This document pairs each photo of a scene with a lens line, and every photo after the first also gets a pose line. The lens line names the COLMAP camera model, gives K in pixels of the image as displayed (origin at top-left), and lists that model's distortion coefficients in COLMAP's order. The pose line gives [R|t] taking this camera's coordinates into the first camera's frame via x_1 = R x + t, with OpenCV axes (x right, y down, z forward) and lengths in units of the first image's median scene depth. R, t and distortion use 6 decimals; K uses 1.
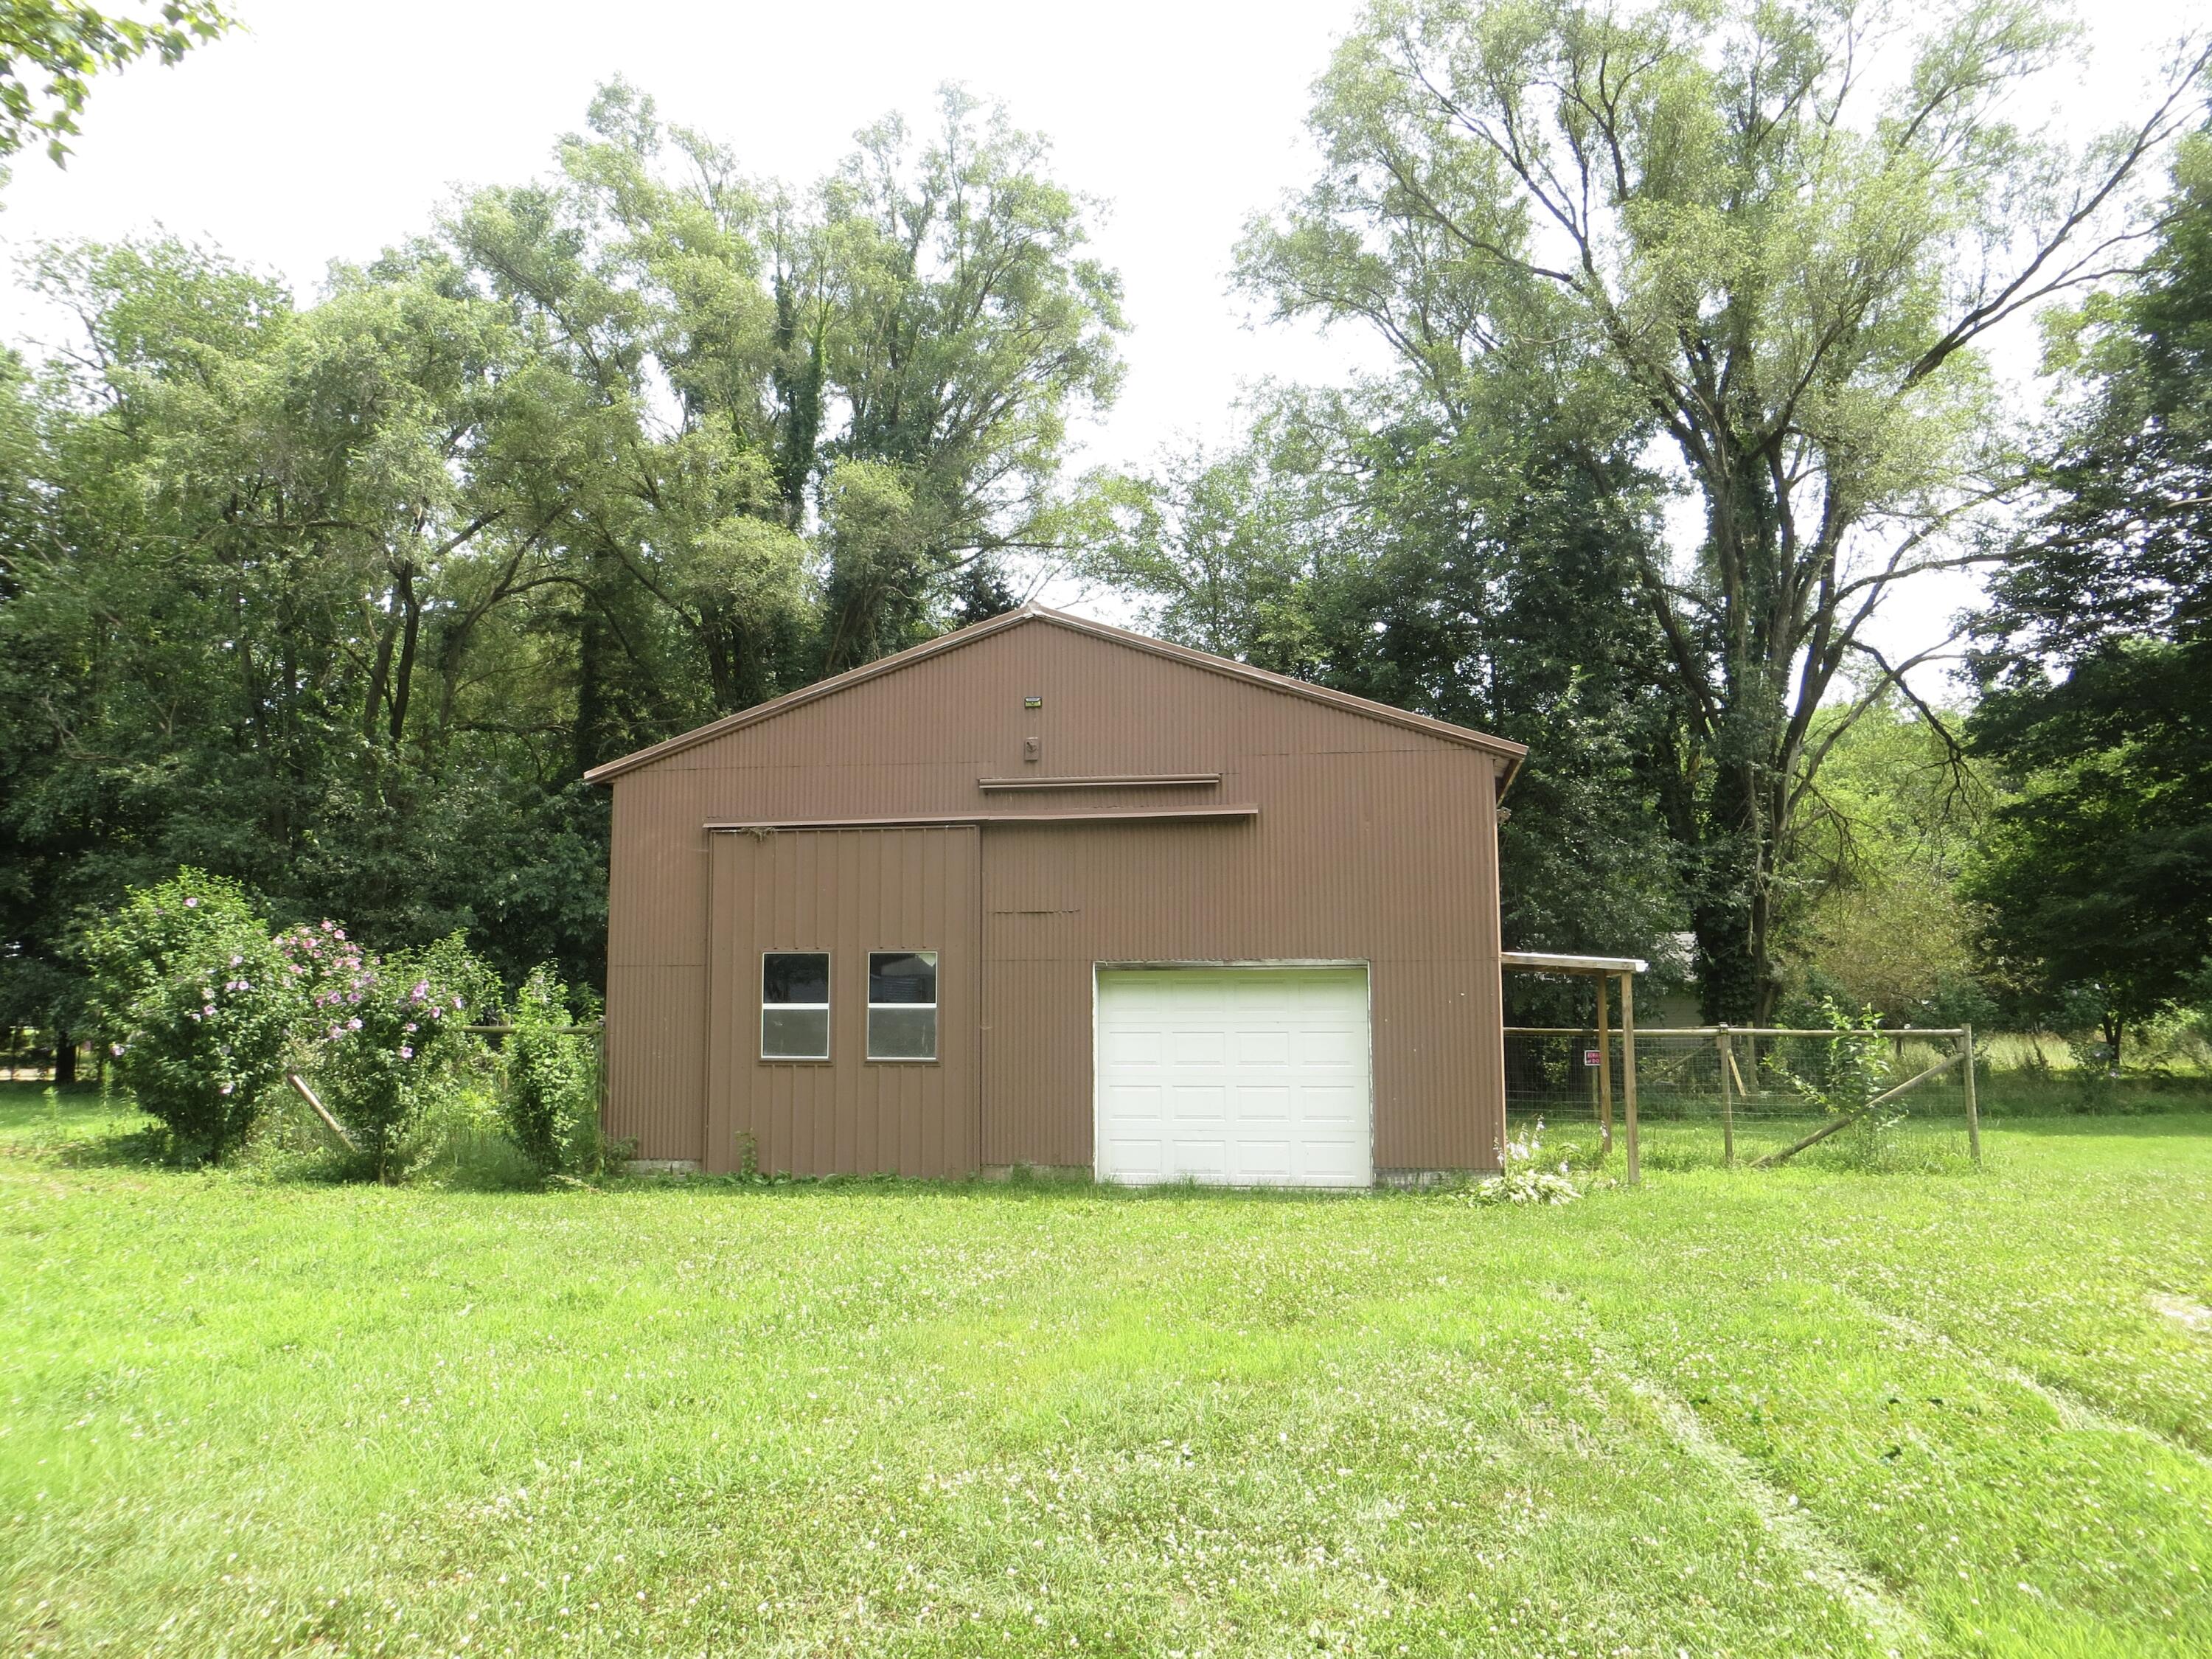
lens RADIAL K [[1691.9, 0, 1088.9], [0, 1691.9, 832.1], [0, 0, 1]] dist [-0.033047, 0.009110]
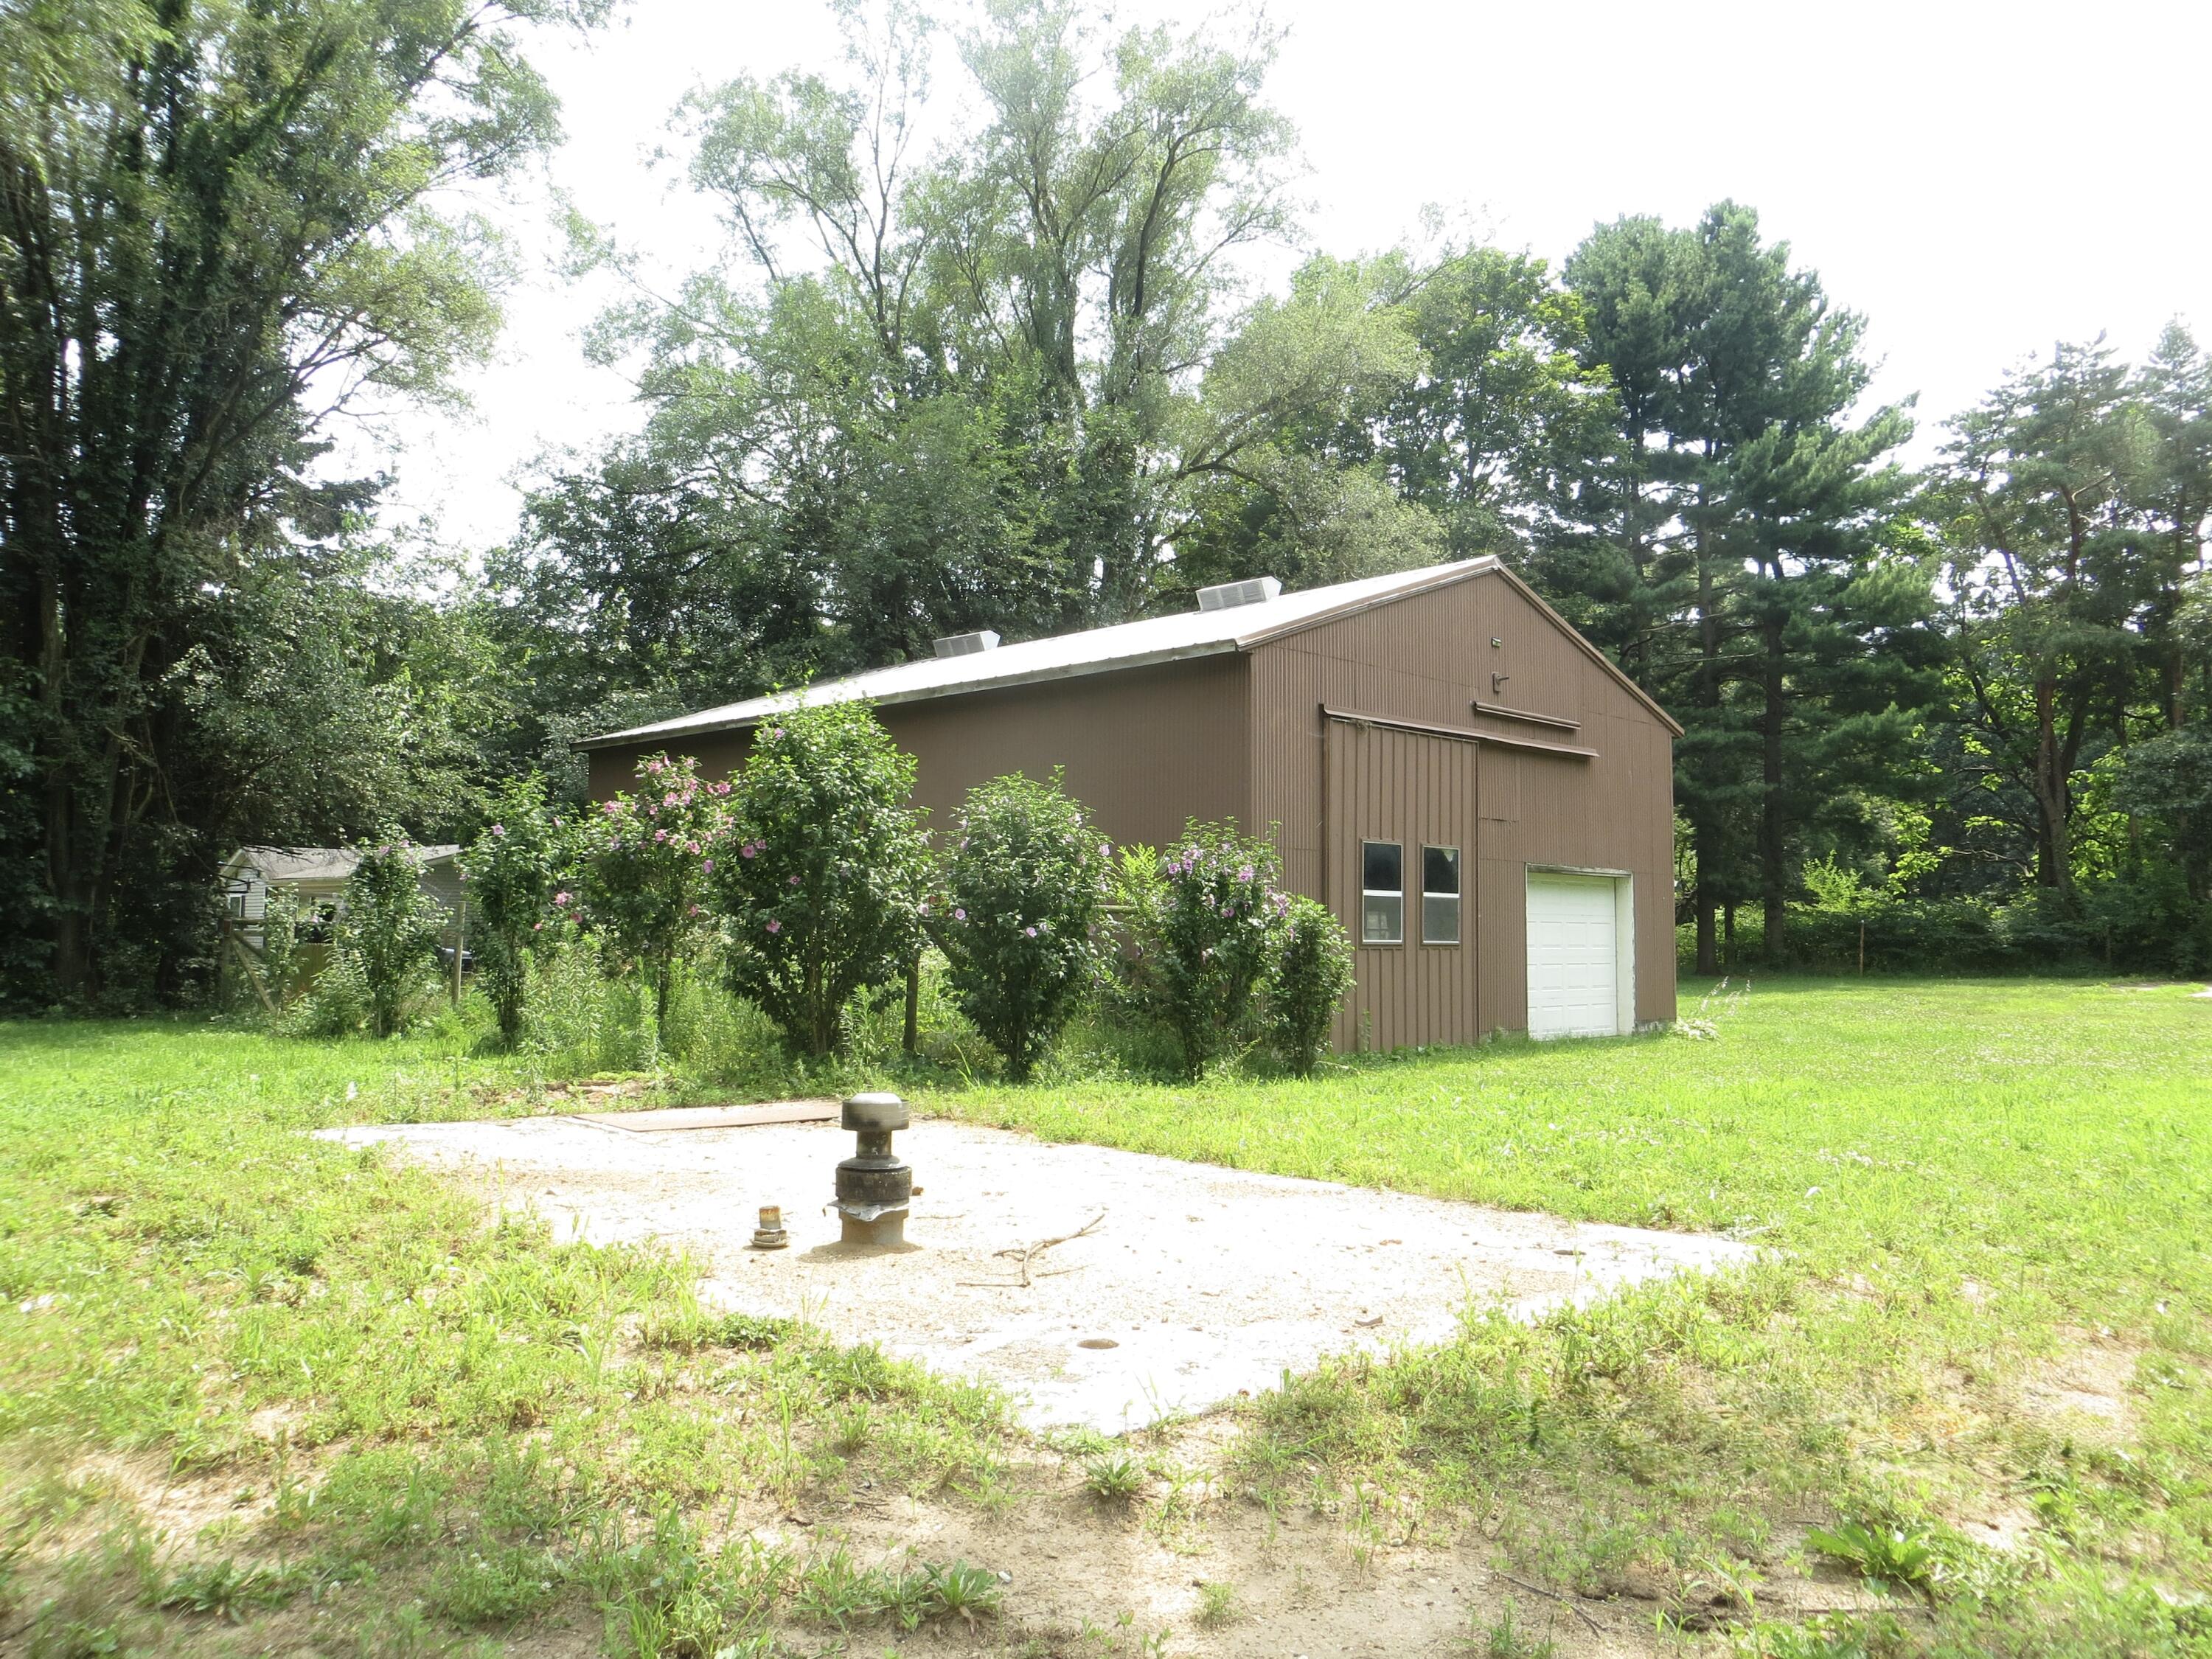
lens RADIAL K [[1691.9, 0, 1088.9], [0, 1691.9, 832.1], [0, 0, 1]] dist [-0.033047, 0.009110]
pose [[0.572263, 0.052073, 0.818415, -1.174153], [-0.119371, 0.992642, 0.020310, 0.066482], [-0.811336, -0.109318, 0.574268, 0.552769]]
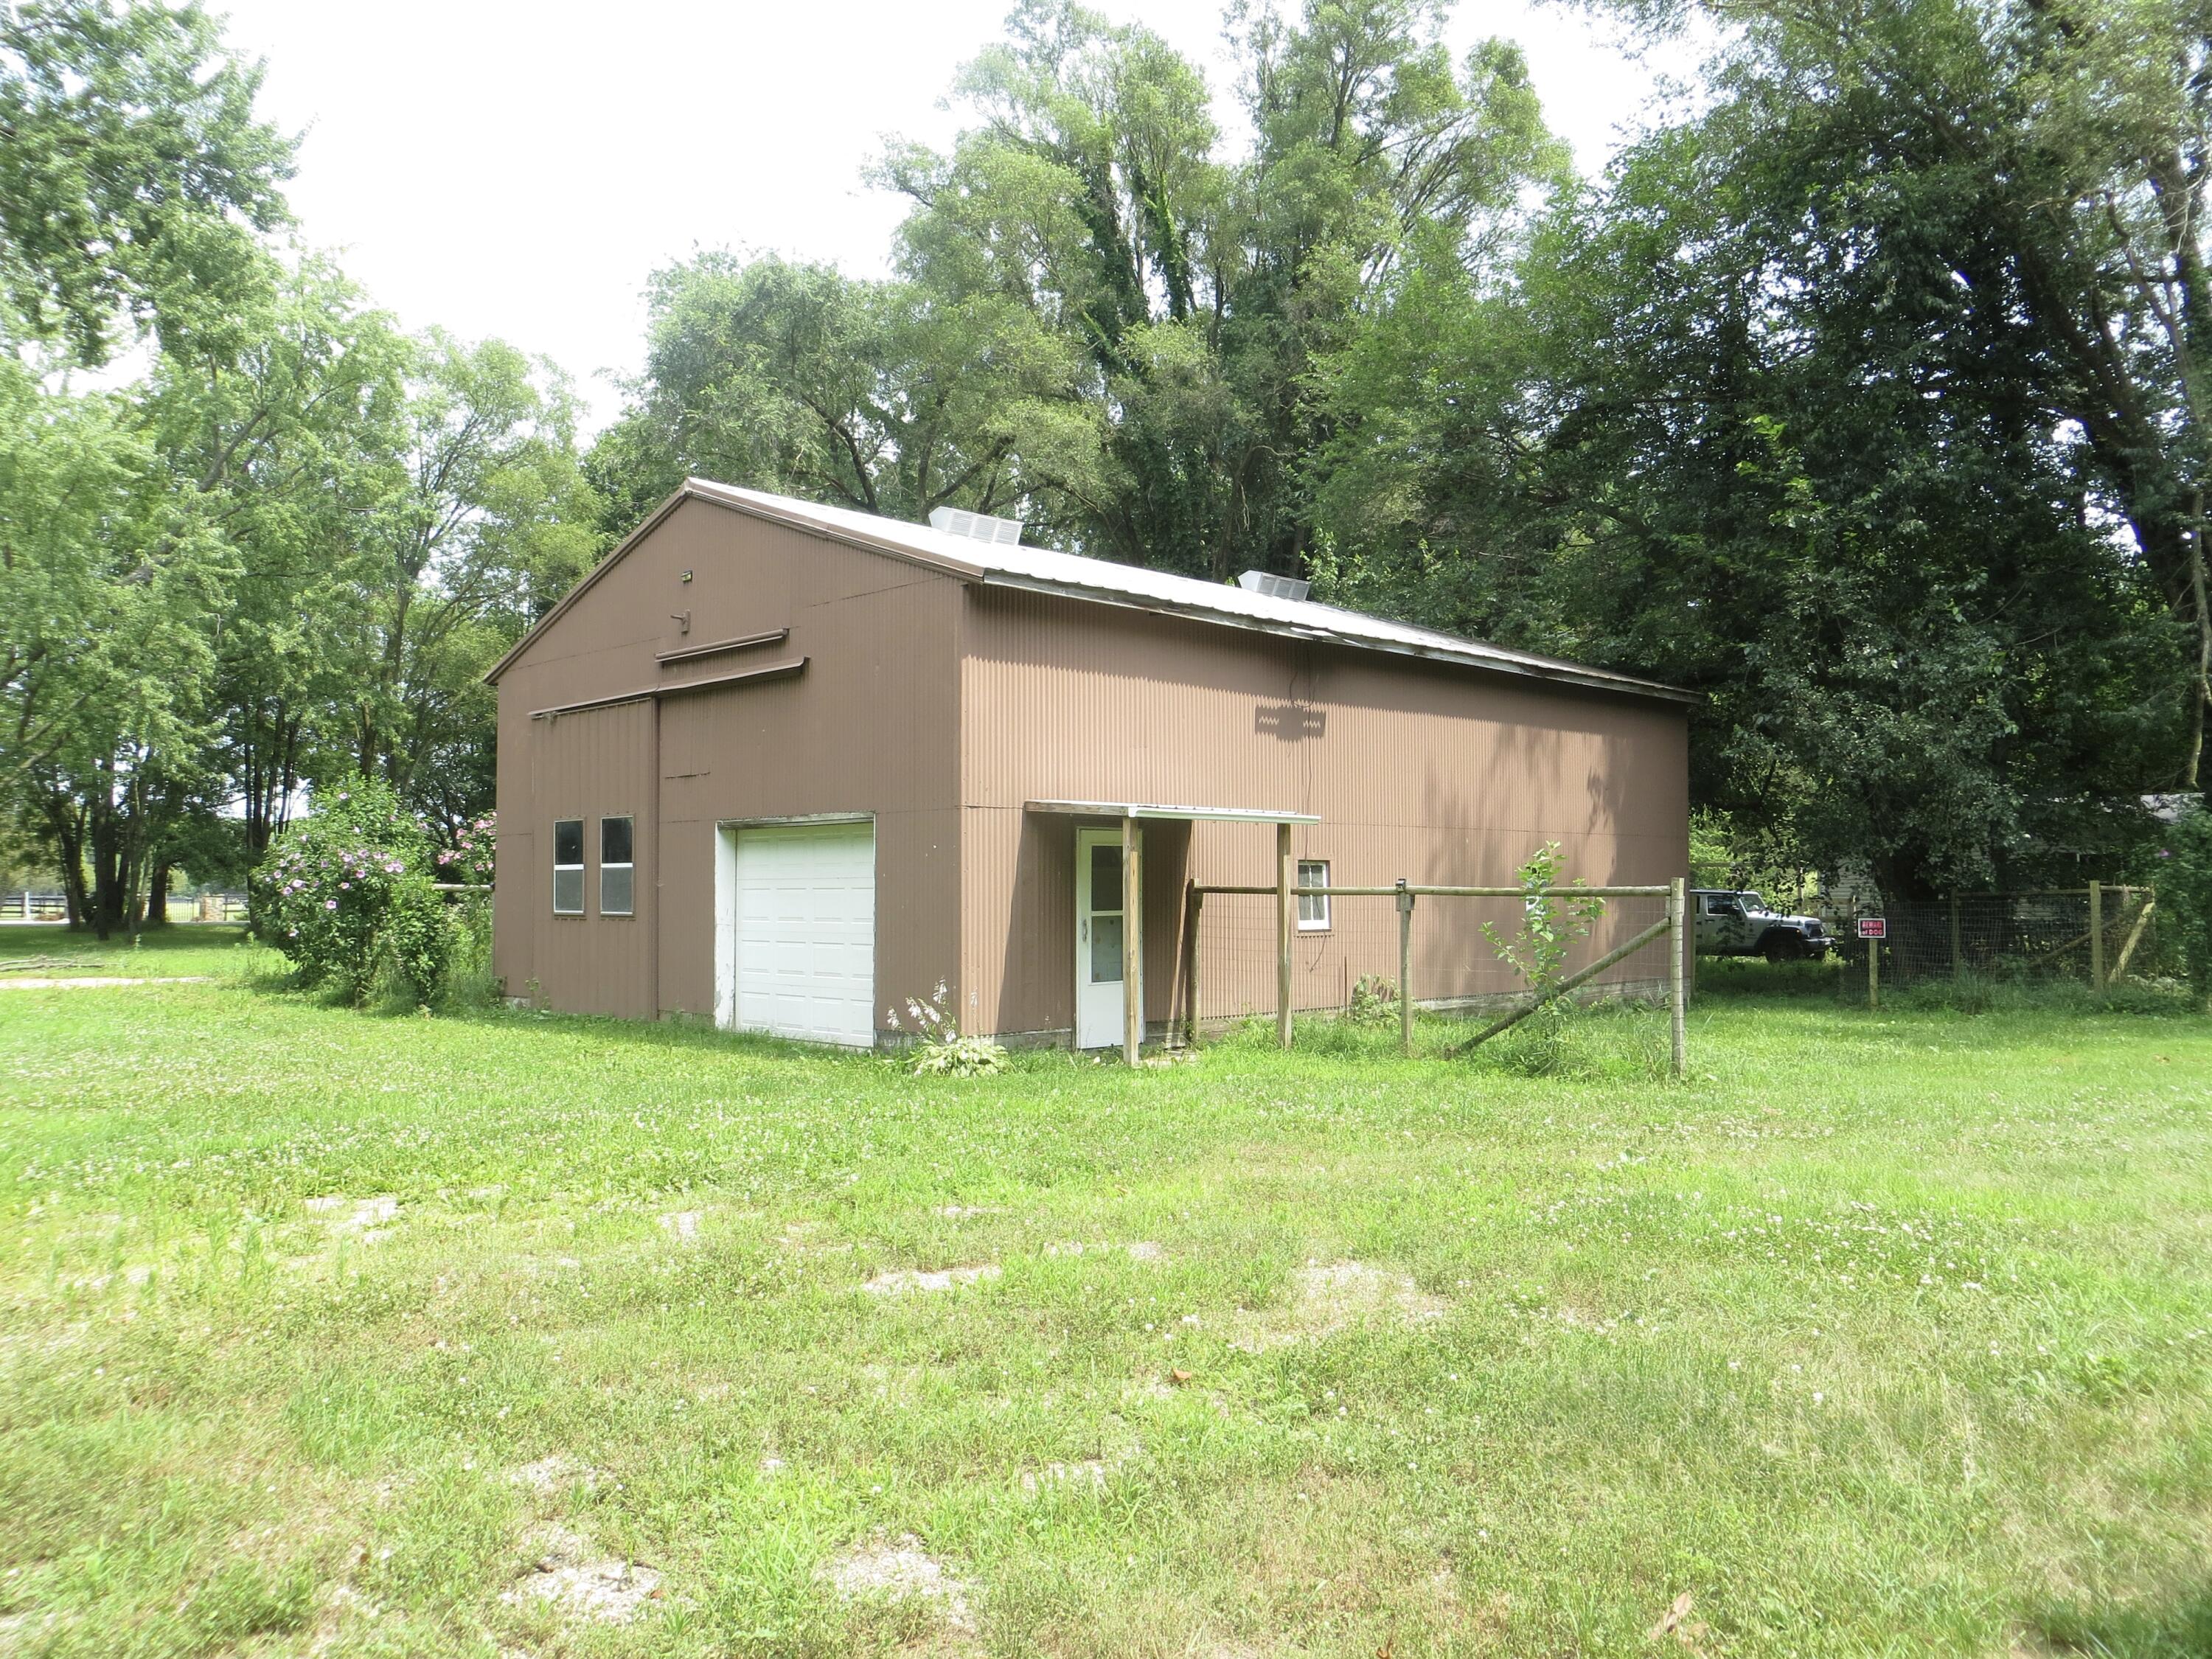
lens RADIAL K [[1691.9, 0, 1088.9], [0, 1691.9, 832.1], [0, 0, 1]] dist [-0.033047, 0.009110]
pose [[0.812562, -0.024888, -0.582344, 0.788606], [0.074683, 0.995299, 0.061670, 0.036116], [0.578071, -0.093602, 0.810600, 0.290058]]
